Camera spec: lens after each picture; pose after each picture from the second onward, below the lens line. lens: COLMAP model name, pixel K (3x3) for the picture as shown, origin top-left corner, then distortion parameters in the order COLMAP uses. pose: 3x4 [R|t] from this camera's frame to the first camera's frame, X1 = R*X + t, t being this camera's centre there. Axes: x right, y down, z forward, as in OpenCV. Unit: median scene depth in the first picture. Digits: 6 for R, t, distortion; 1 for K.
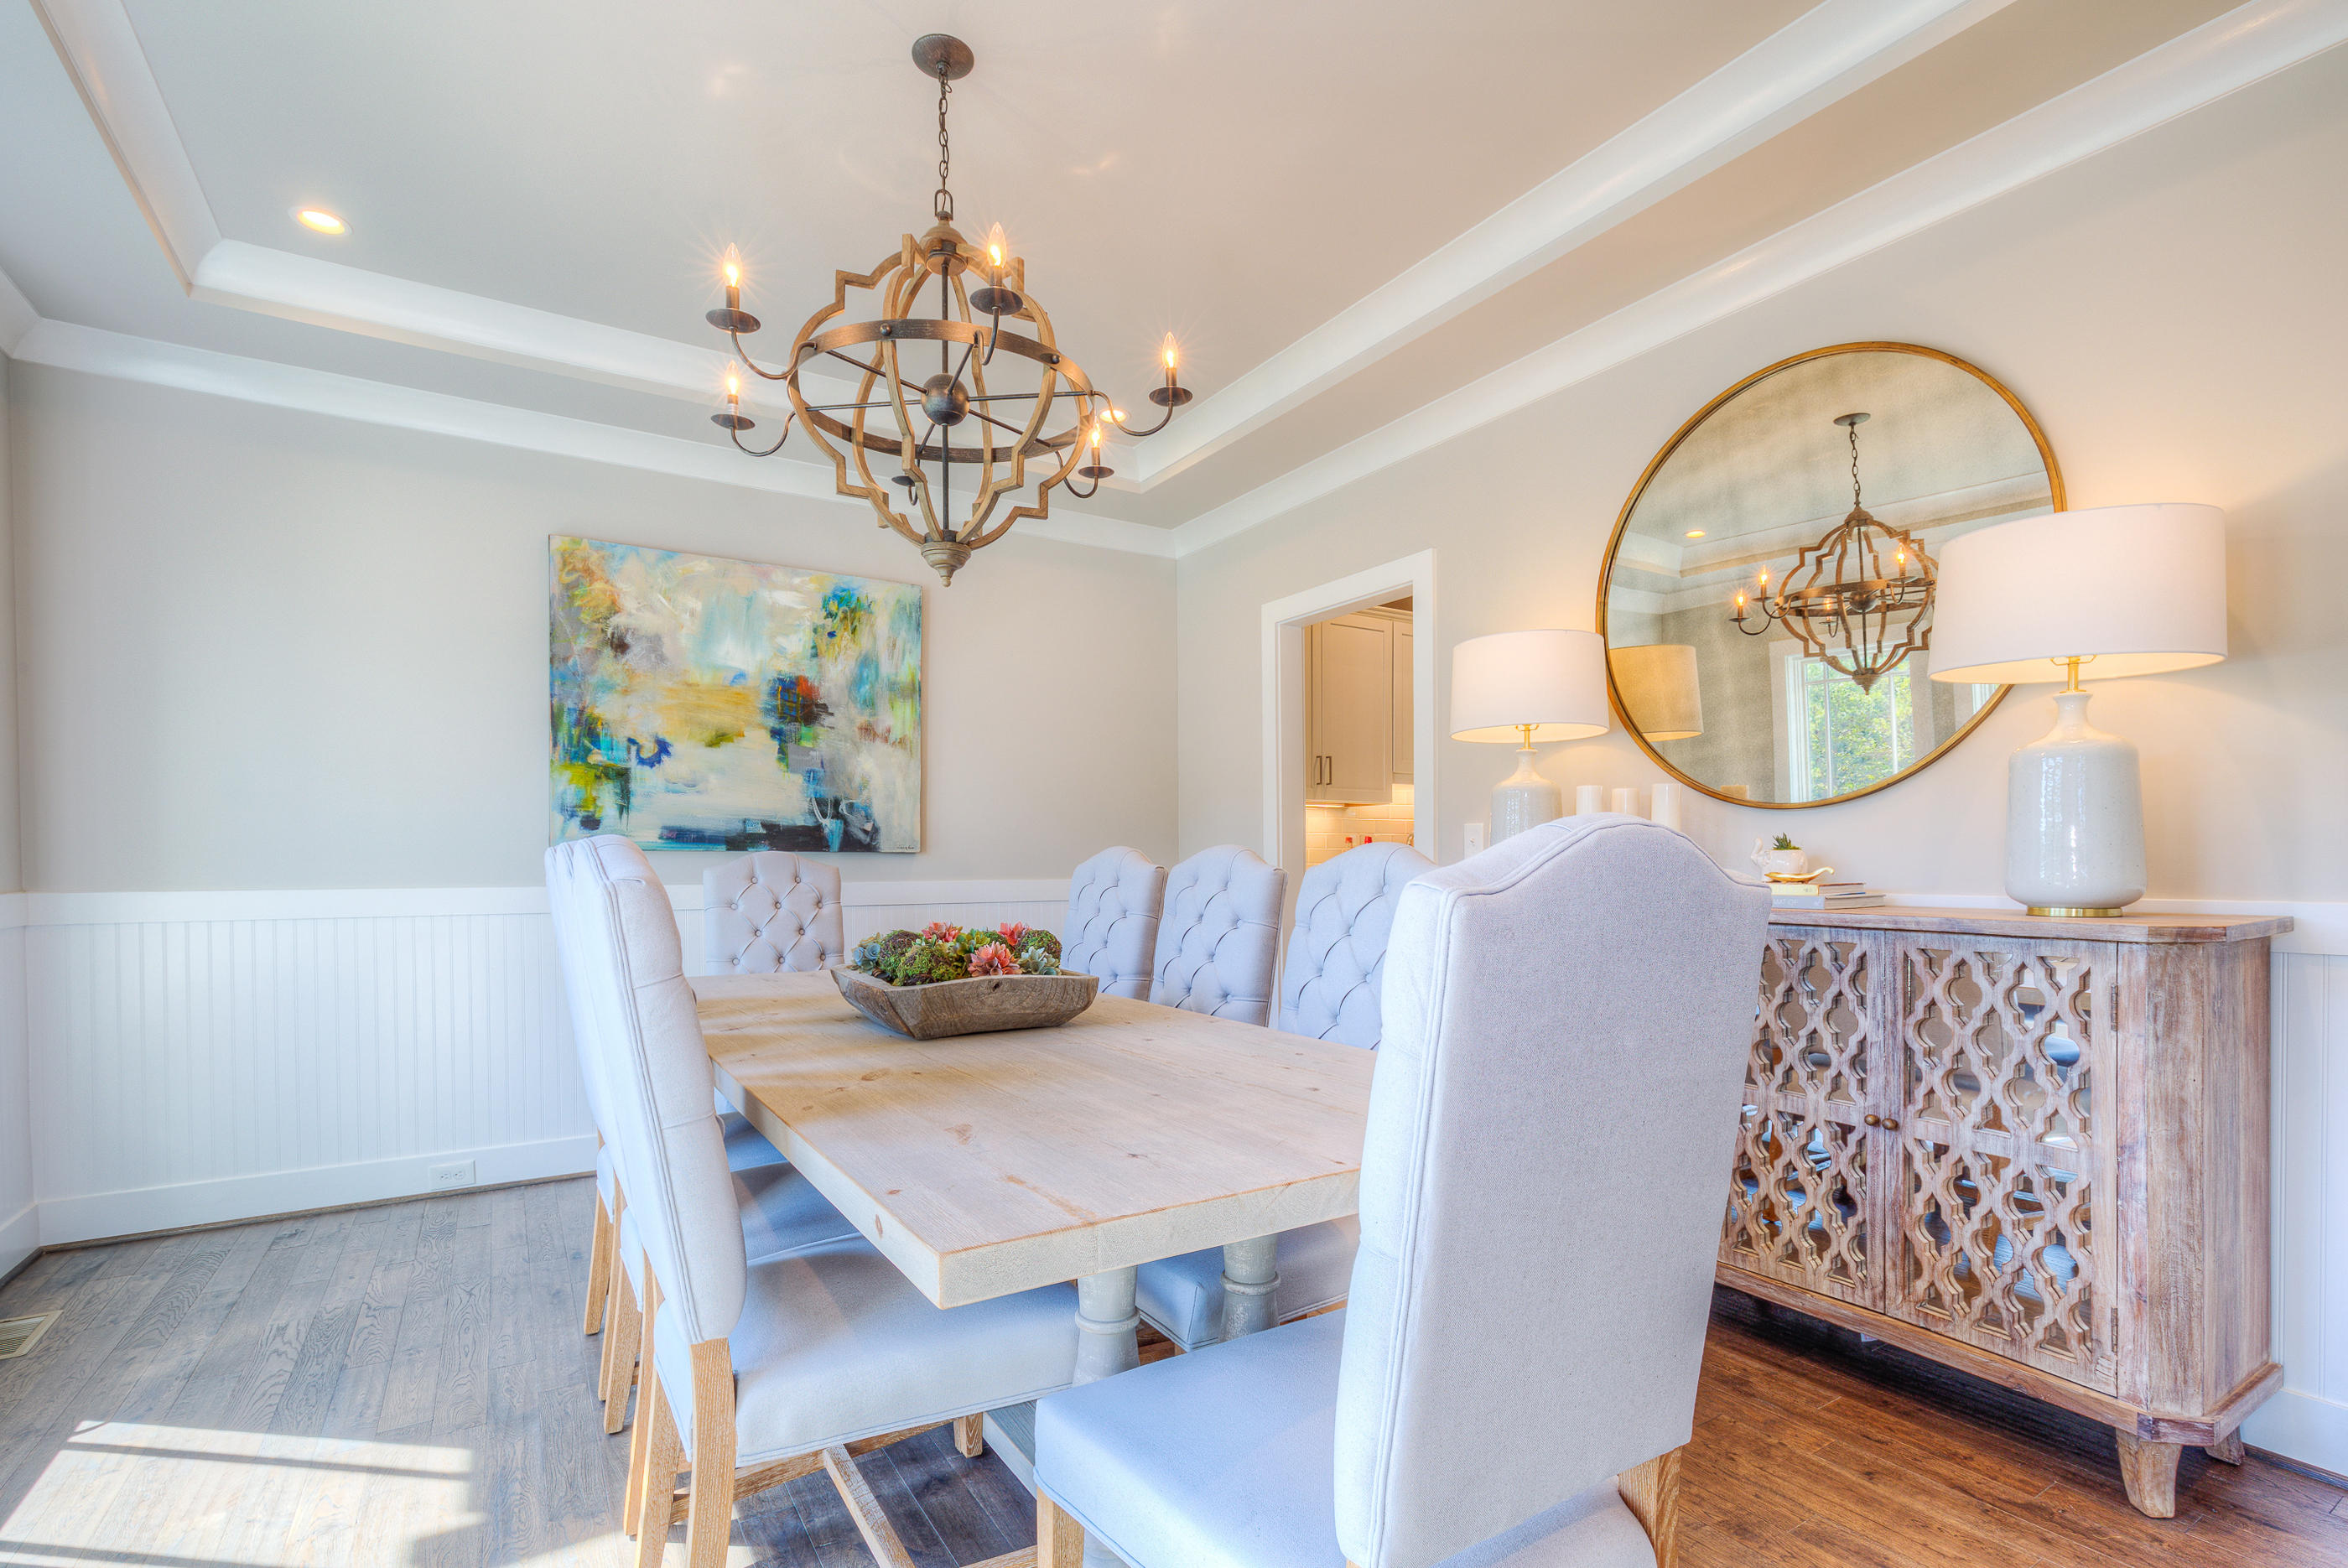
lens RADIAL K [[1075.9, 0, 1173.8], [0, 1075.9, 858.9], [0, 0, 1]] dist [-0.006795, 0.000920]
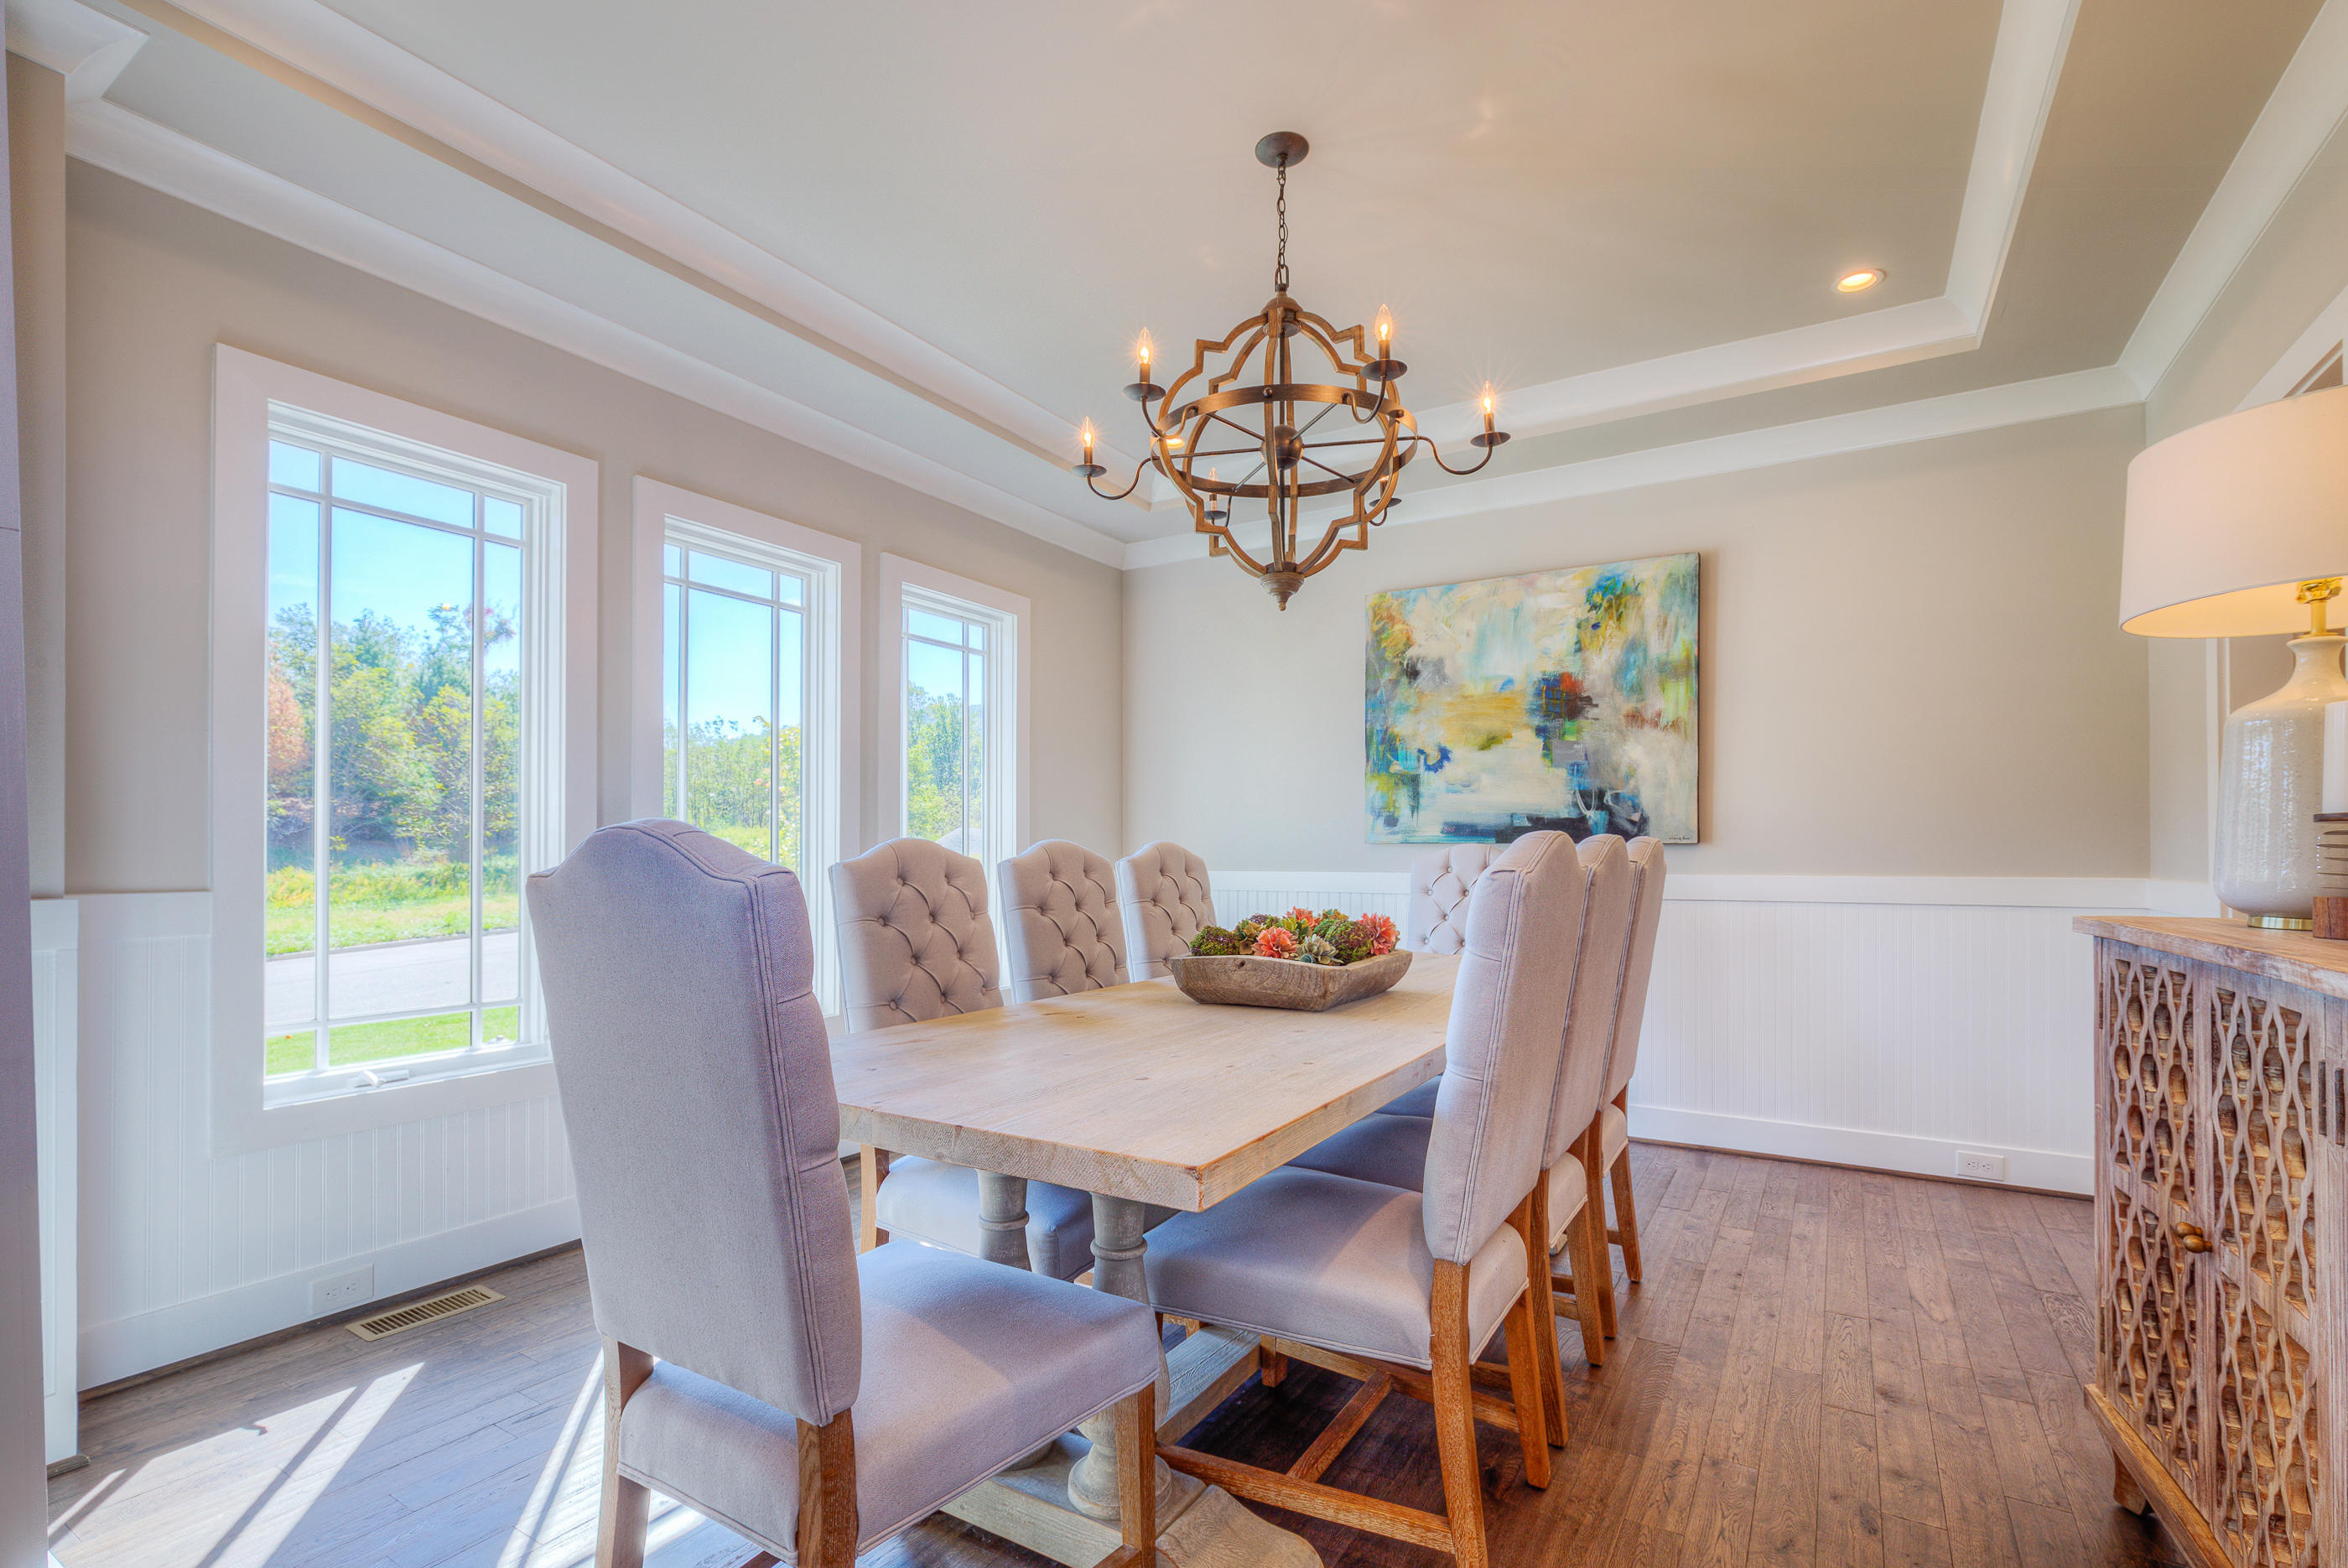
lens RADIAL K [[1065.7, 0, 1188.6], [0, 1065.7, 824.2], [0, 0, 1]] dist [-0.006223, 0.001096]
pose [[0.442978, -0.020607, -0.896296, 0.430896], [-0.000462, 0.999730, -0.023213, -0.001310], [0.896532, 0.010697, 0.442849, 0.241976]]
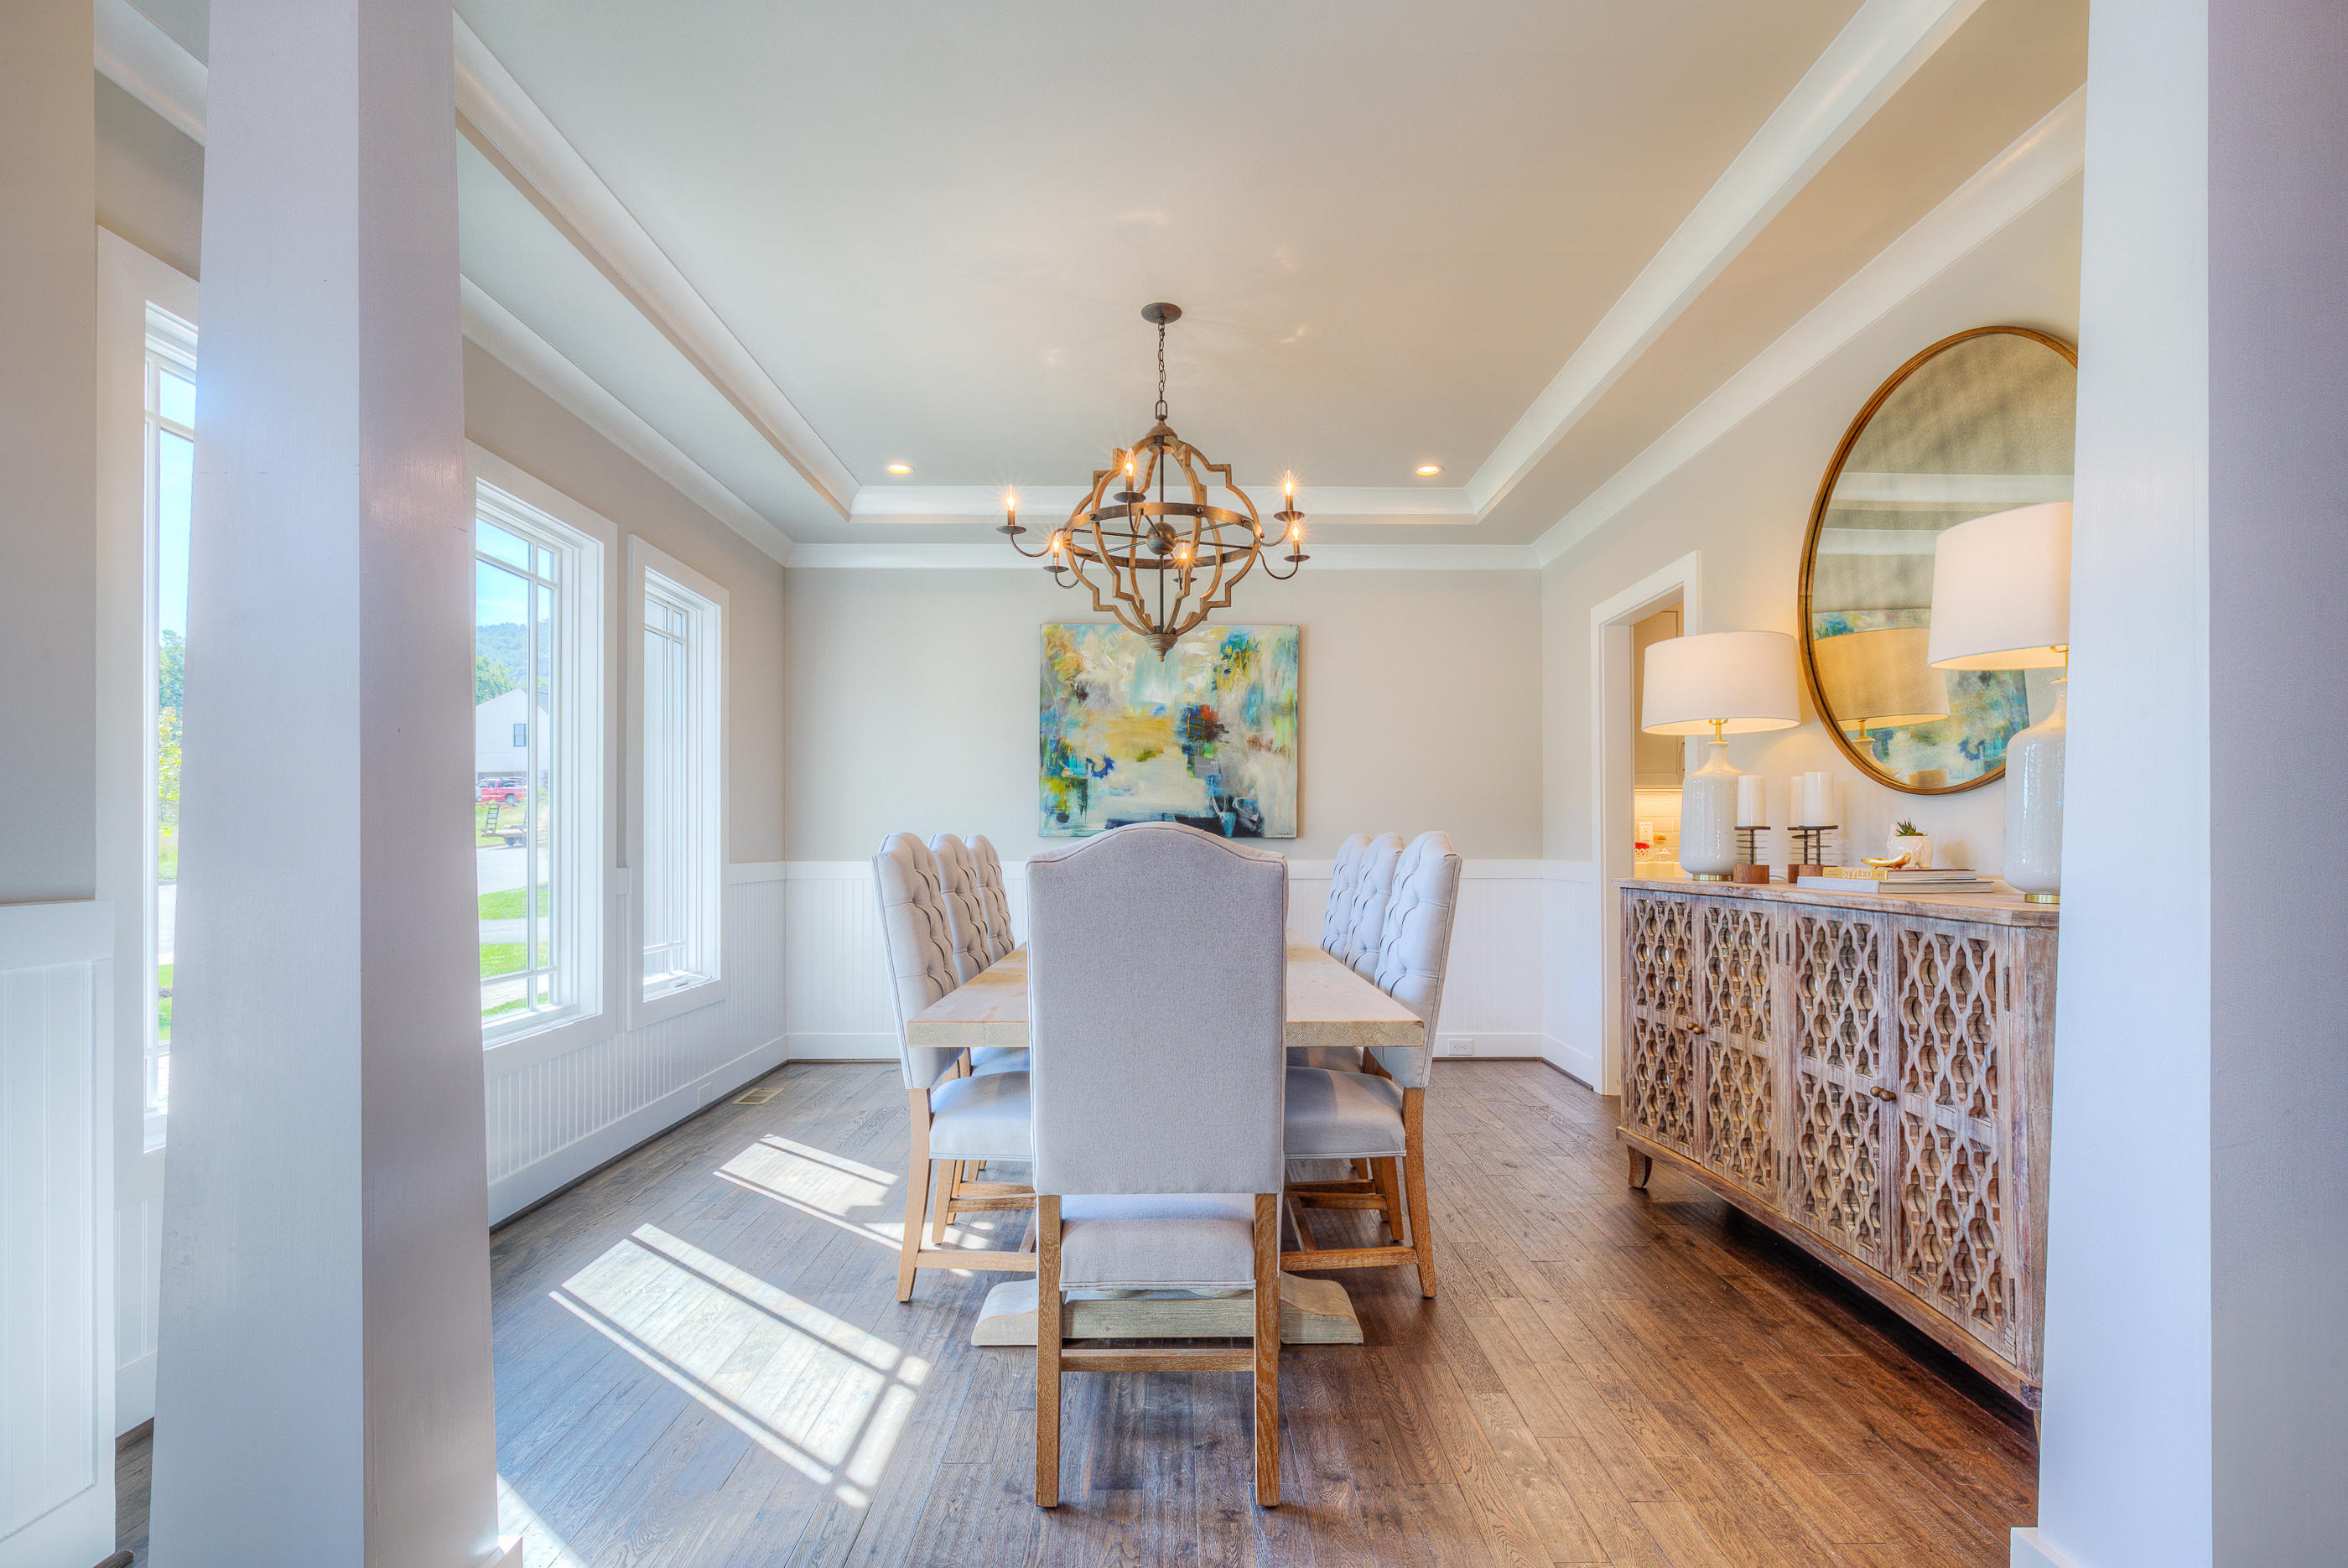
lens RADIAL K [[1069.5, 0, 1186.8], [0, 1069.5, 808.1], [0, 0, 1]] dist [-0.012685, 0.004107]
pose [[0.853359, -0.014853, -0.521112, 0.342128], [-0.001613, 0.999514, -0.031130, -0.001698], [0.521321, 0.027406, 0.852921, -0.143079]]
